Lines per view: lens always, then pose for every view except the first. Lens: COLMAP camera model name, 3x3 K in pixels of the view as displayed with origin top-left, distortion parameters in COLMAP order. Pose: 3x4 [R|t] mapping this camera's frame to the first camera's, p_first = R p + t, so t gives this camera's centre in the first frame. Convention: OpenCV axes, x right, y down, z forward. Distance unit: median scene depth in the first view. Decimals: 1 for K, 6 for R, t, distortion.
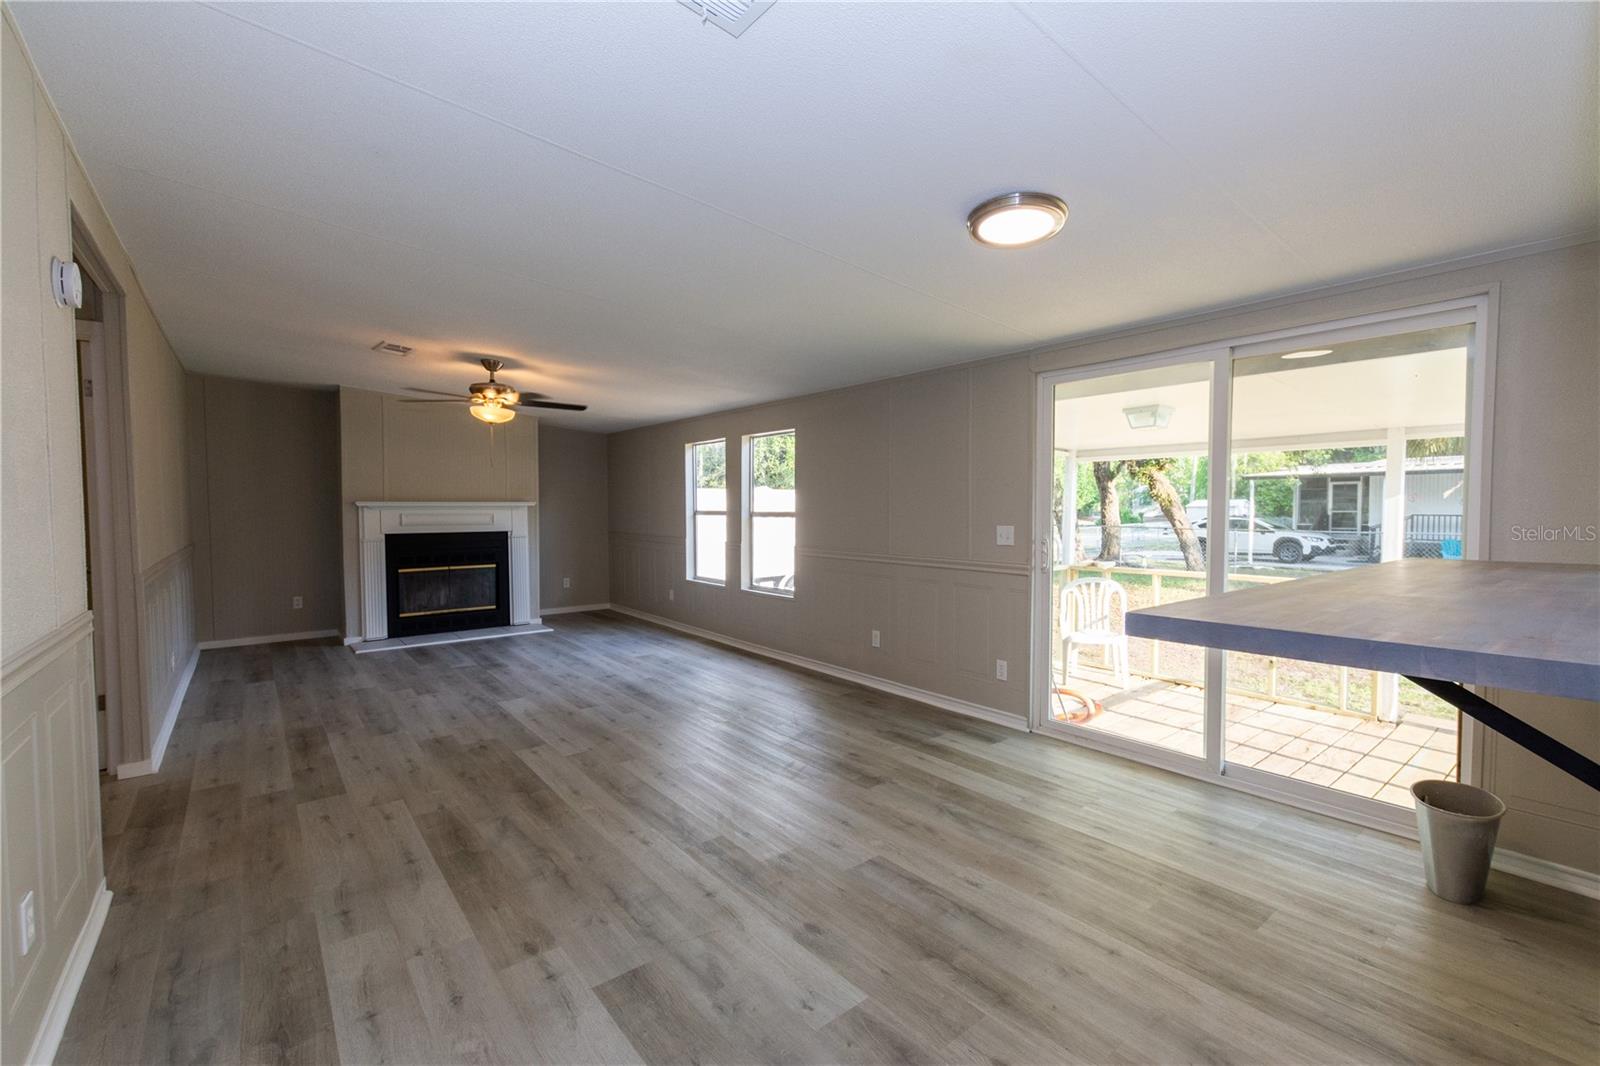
lens RADIAL K [[718.3, 0, 808.7], [0, 718.3, 535.0], [0, 0, 1]] dist [0.005320, -0.000113]
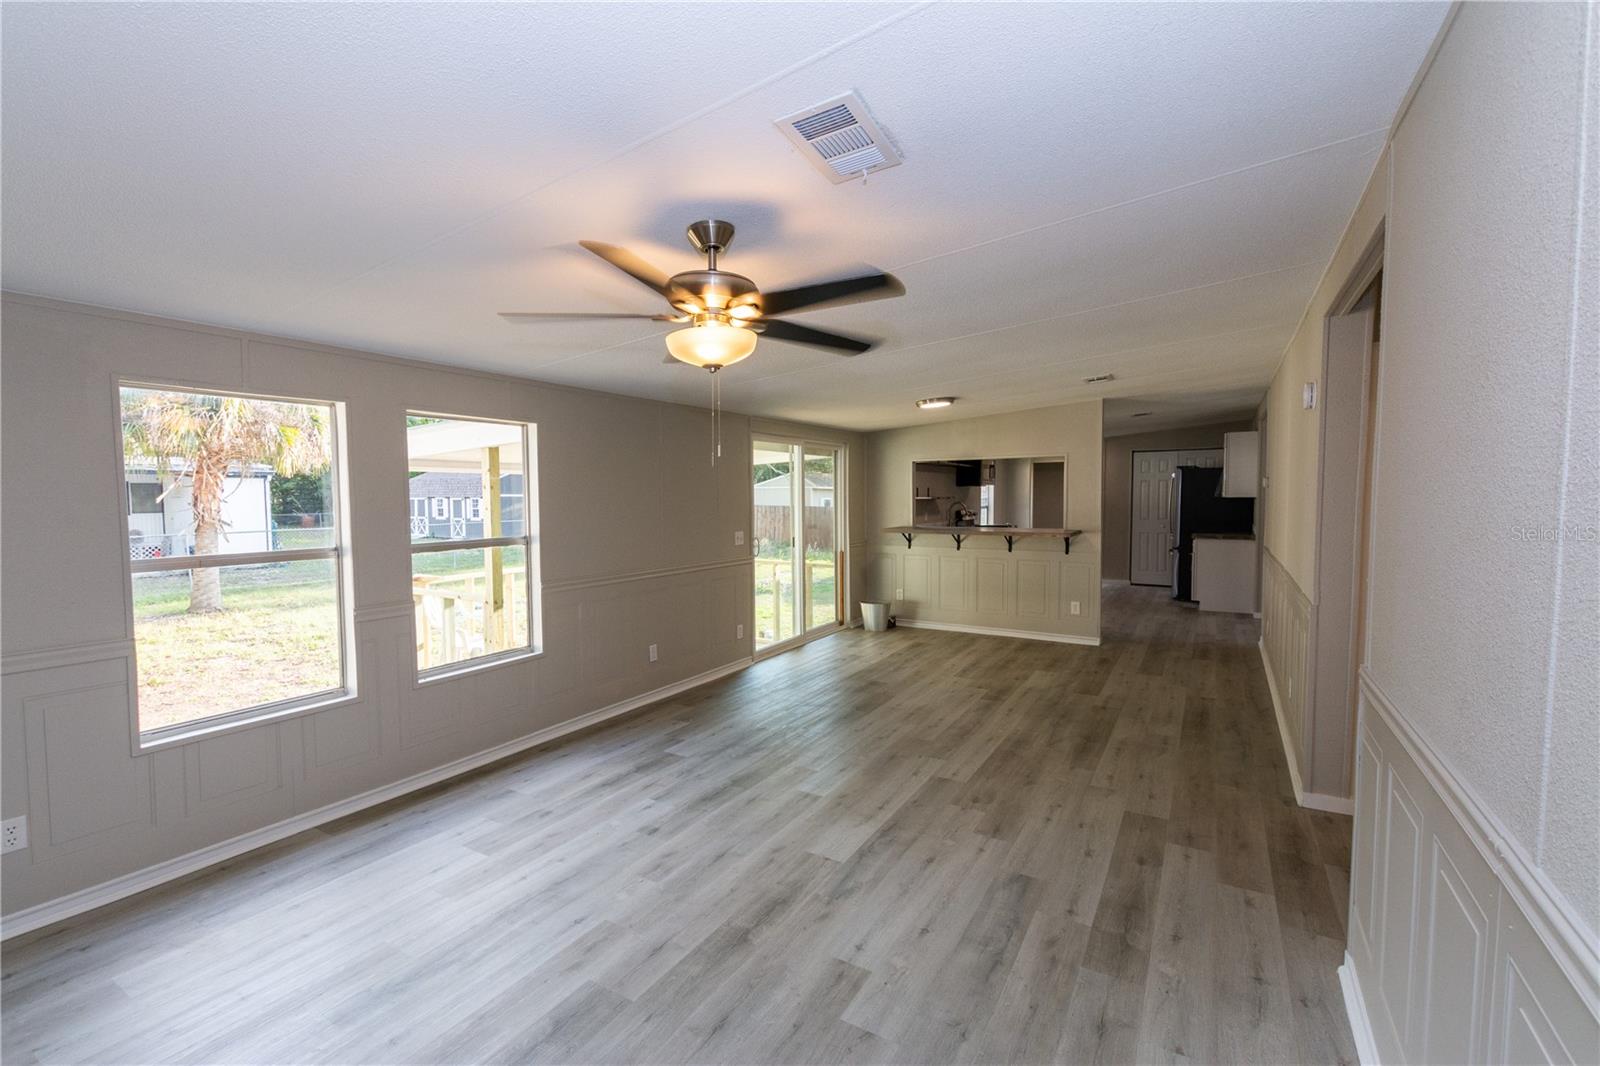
lens RADIAL K [[718.3, 0, 808.7], [0, 718.3, 535.0], [0, 0, 1]] dist [0.005320, -0.000113]
pose [[-0.384822, -0.051963, 0.921527, -1.161378], [0.041848, 0.996405, 0.073661, -0.110560], [-0.922042, 0.066911, -0.381264, 1.482965]]
